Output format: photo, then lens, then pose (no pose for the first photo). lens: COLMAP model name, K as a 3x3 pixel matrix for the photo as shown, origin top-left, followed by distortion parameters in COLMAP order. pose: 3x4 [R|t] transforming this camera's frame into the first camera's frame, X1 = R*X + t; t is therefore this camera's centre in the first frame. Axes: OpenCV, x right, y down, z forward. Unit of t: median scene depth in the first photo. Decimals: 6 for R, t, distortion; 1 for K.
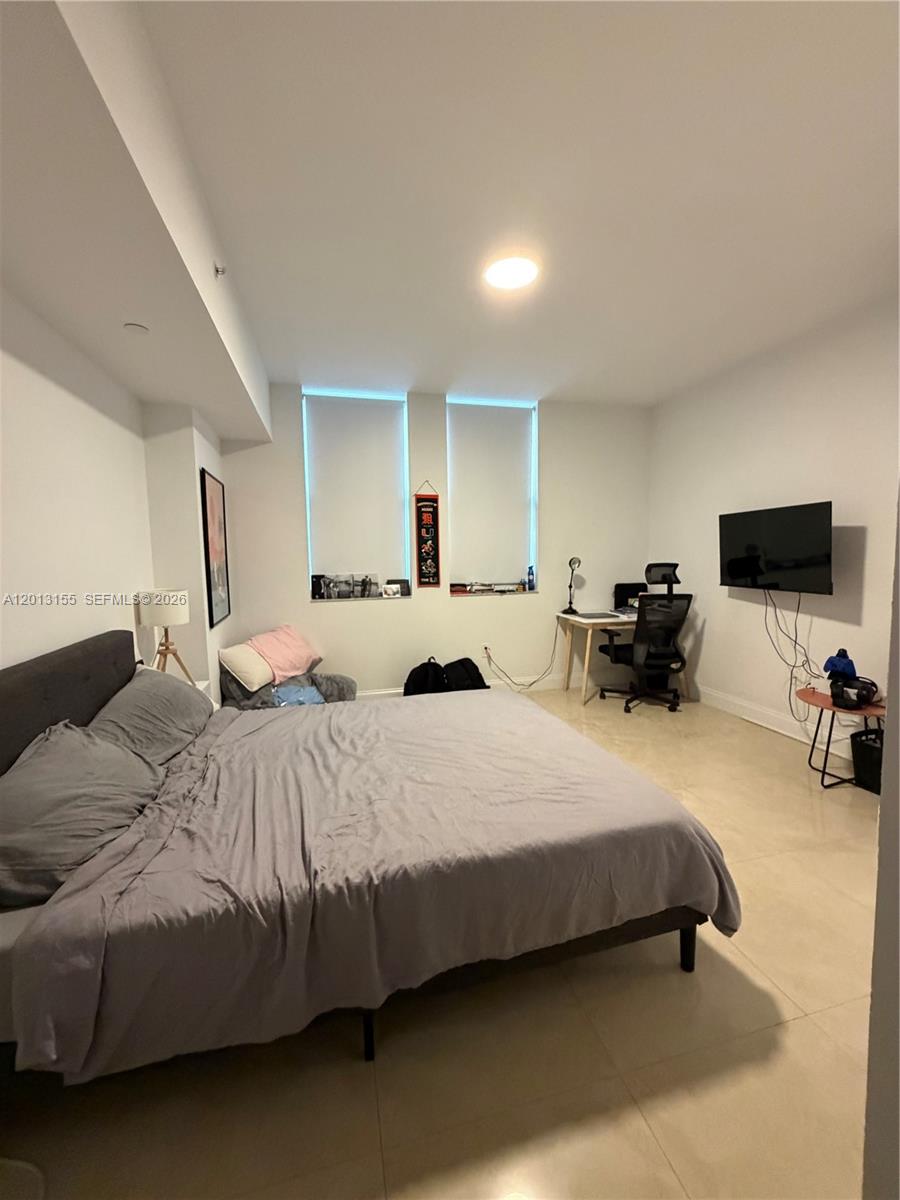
lens RADIAL K [[481.9, 0, 450.0], [0, 481.9, 600.0], [0, 0, 1]] dist [0.000194, 0.000261]
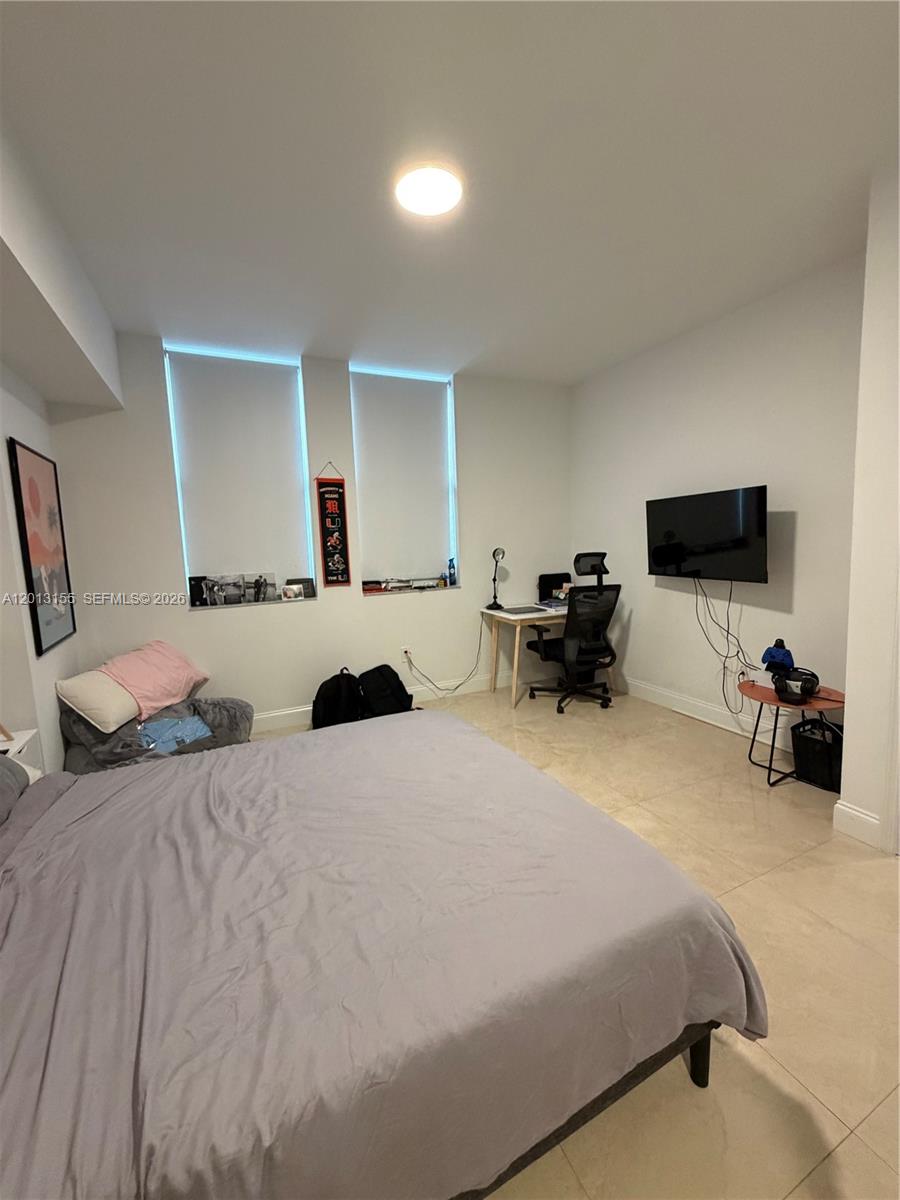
lens RADIAL K [[481.9, 0, 450.0], [0, 481.9, 600.0], [0, 0, 1]] dist [0.000194, 0.000261]
pose [[0.982081, -0.040996, 0.183947, -0.006276], [0.036926, 0.998993, 0.025500, -0.018497], [-0.184807, -0.018250, 0.982605, 0.125805]]
